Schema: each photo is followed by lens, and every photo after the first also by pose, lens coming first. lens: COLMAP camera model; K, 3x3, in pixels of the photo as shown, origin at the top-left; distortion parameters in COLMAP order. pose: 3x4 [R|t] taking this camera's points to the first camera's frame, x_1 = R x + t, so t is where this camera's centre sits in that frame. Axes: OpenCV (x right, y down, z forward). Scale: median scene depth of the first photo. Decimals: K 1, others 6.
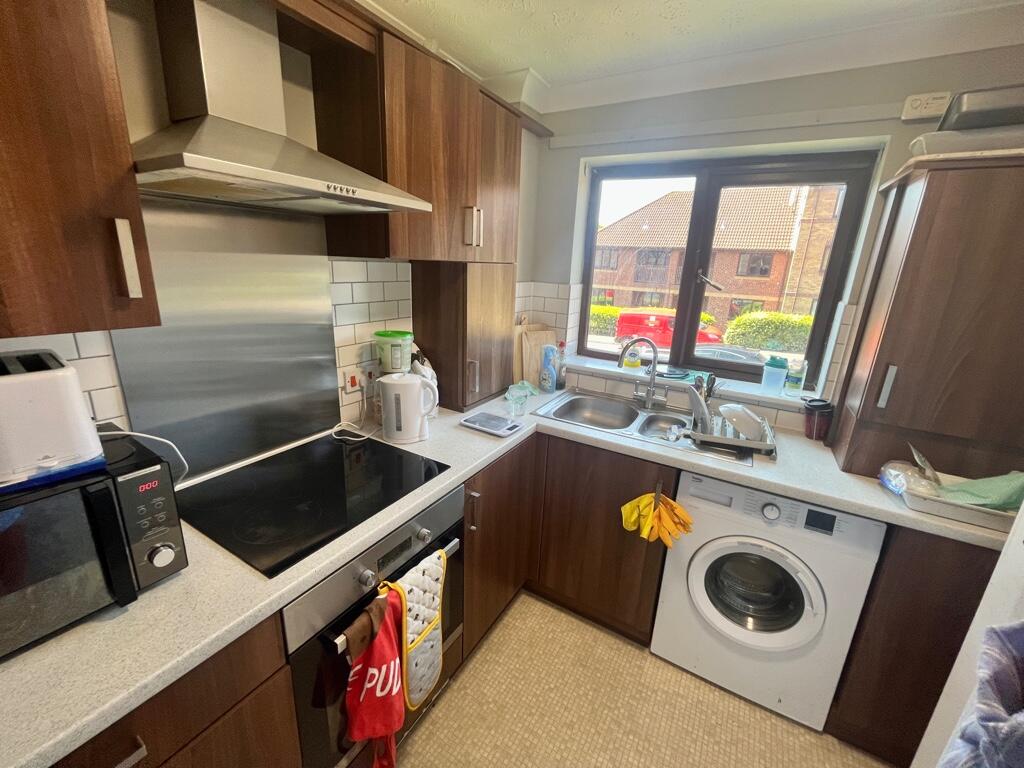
lens RADIAL K [[415.7, 0, 515.3], [0, 415.7, 380.6], [0, 0, 1]] dist [-0.002175, -0.000721]
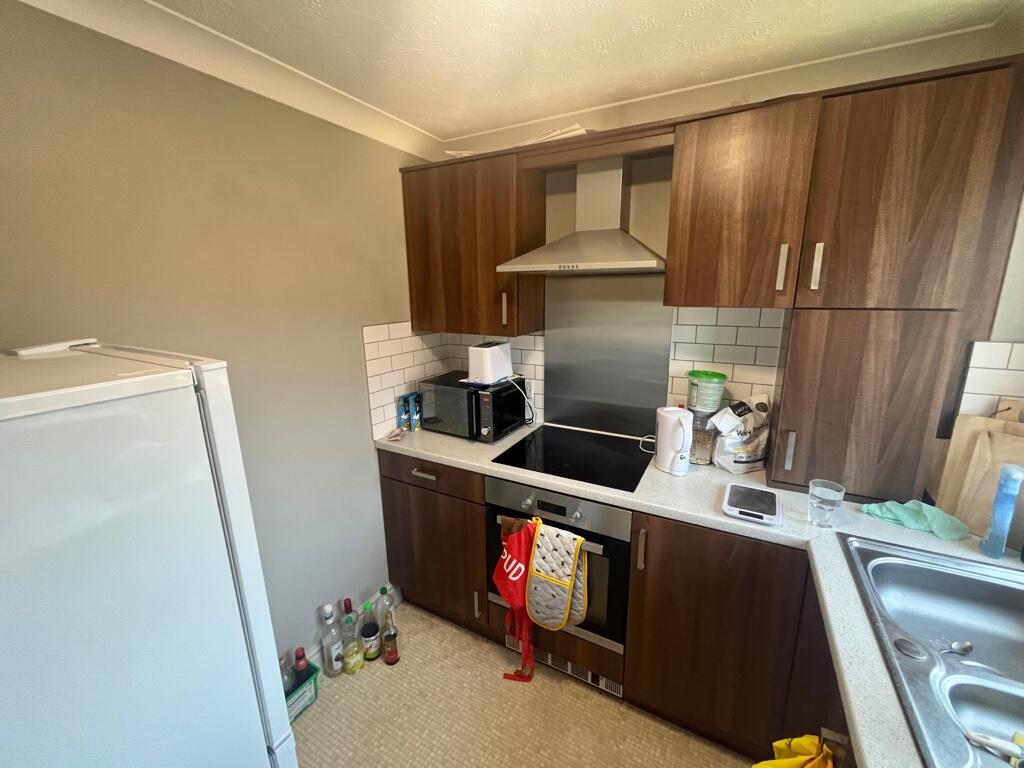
lens RADIAL K [[415.7, 0, 515.3], [0, 415.7, 380.6], [0, 0, 1]] dist [-0.002175, -0.000721]
pose [[0.028774, 0.176152, -0.983942, 0.714894], [-0.260488, 0.951660, 0.162755, -0.140500], [0.965048, 0.251622, 0.073268, 0.453187]]
